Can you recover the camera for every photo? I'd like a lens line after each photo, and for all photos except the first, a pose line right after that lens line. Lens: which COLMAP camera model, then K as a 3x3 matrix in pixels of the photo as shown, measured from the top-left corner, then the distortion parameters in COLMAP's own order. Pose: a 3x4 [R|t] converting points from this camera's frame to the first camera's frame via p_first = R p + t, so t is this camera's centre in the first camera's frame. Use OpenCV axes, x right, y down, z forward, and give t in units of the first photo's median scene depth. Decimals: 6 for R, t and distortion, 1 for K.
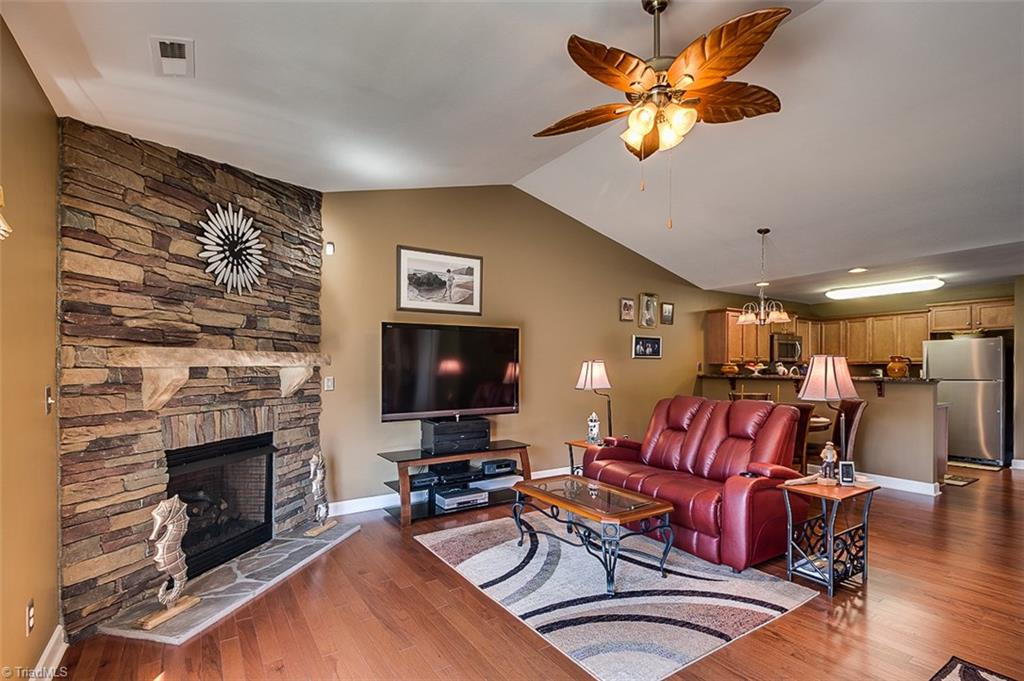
lens RADIAL K [[481.9, 0, 542.9], [0, 481.9, 372.5], [0, 0, 1]] dist [0.001596, -0.004551]
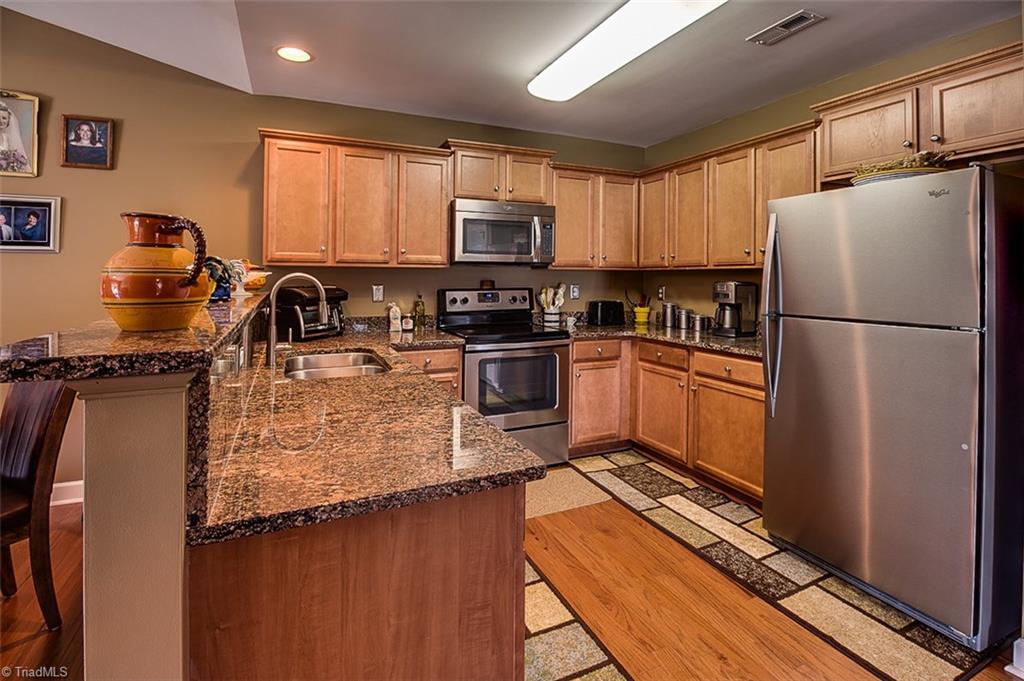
lens RADIAL K [[481.9, 0, 528.3], [0, 481.9, 278.3], [0, 0, 1]] dist [0.001596, -0.004551]
pose [[0.986789, 0.008631, -0.161779, 0.716063], [-0.007594, 0.999946, 0.007029, -0.012388], [0.161831, -0.005707, 0.986802, 0.666264]]
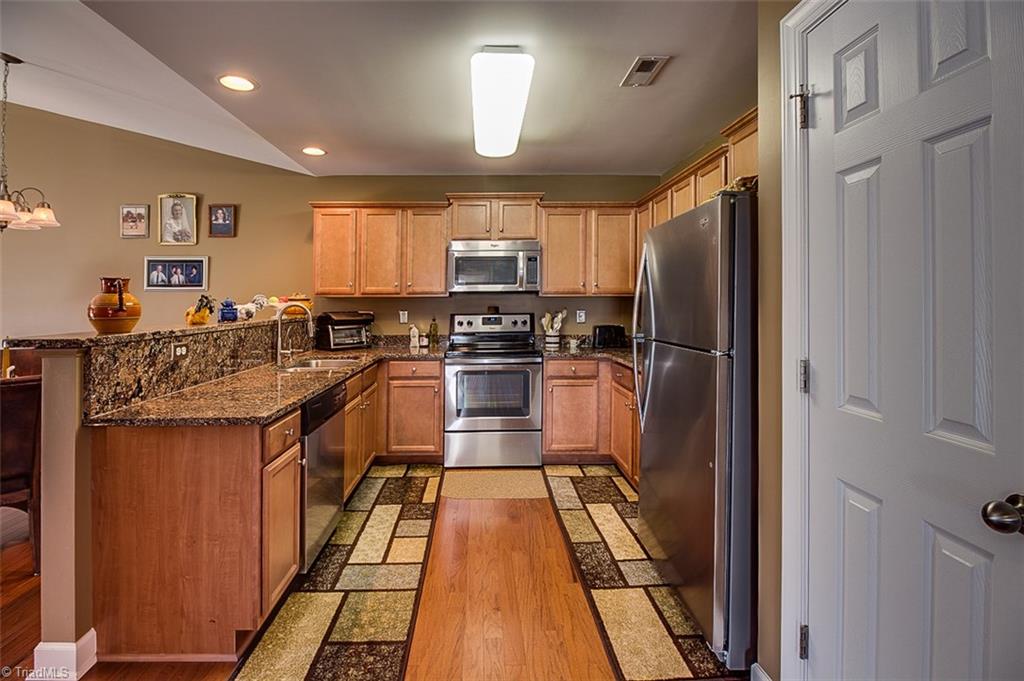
lens RADIAL K [[481.9, 0, 515.3], [0, 481.9, 291.0], [0, 0, 1]] dist [0.001596, -0.004551]
pose [[0.853754, -0.009423, -0.520591, 0.959216], [0.002189, 0.999892, -0.014509, -0.017434], [0.520672, 0.011248, 0.853683, 0.662820]]
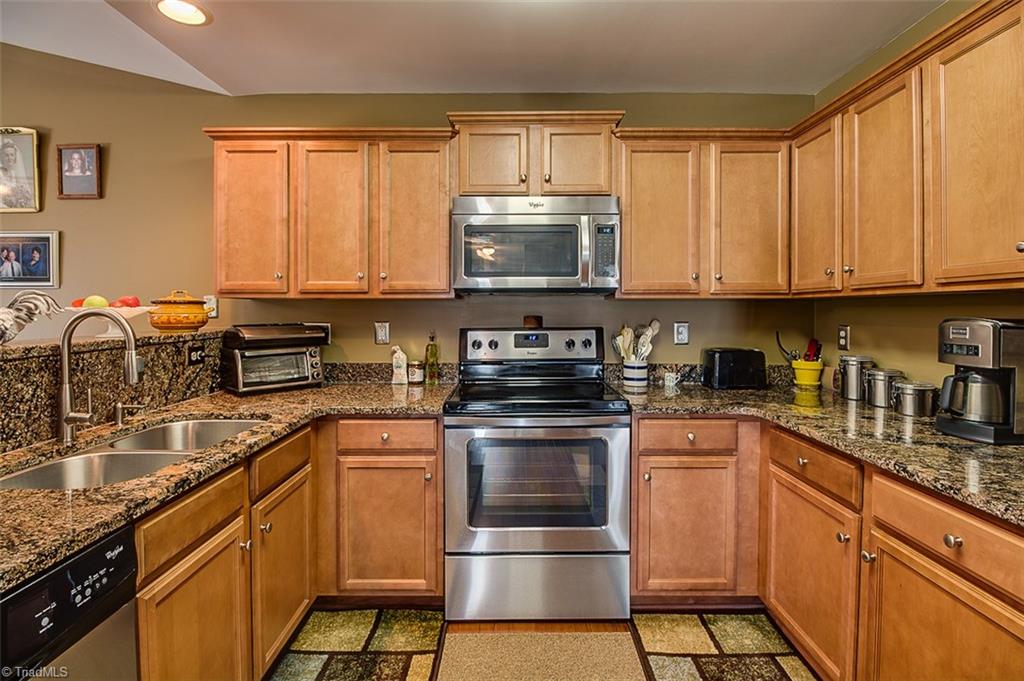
lens RADIAL K [[481.9, 0, 521.1], [0, 481.9, 311.4], [0, 0, 1]] dist [0.001596, -0.004551]
pose [[0.828290, 0.004758, -0.560279, 0.791968], [0.000953, 0.999951, 0.009902, -0.013116], [0.560299, -0.008735, 0.828245, 0.893578]]
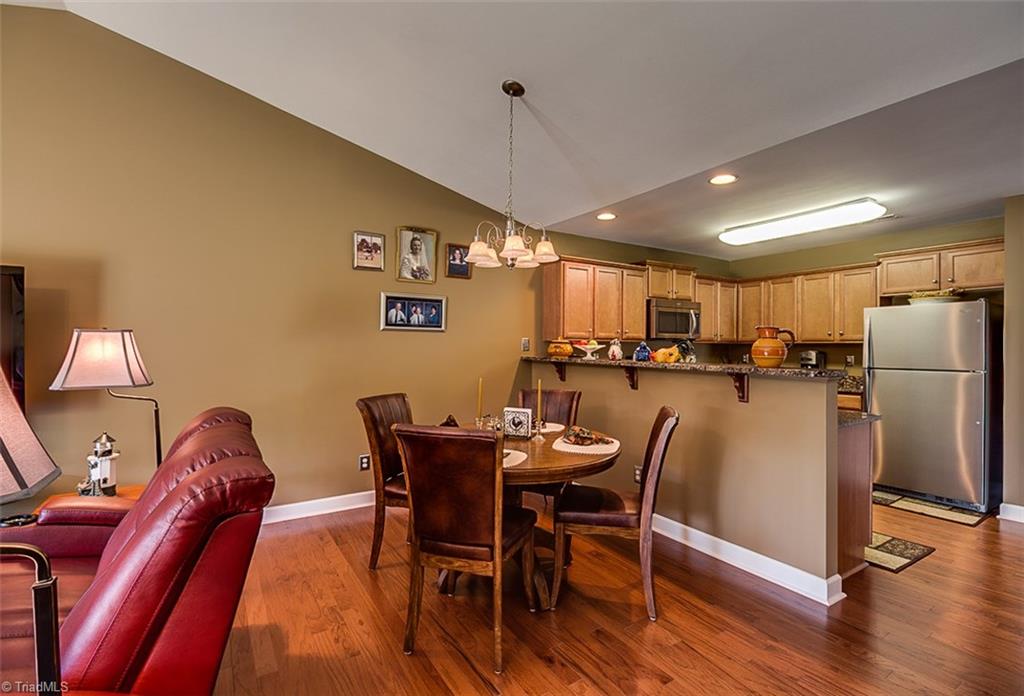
lens RADIAL K [[472.0, 0, 548.1], [0, 472.0, 349.5], [0, 0, 1]] dist [0.008522, -0.002077]
pose [[0.999888, 0.008517, -0.012316, 0.394693], [-0.008541, 0.999962, -0.001950, -0.004920], [0.012299, 0.002055, 0.999922, 0.377260]]
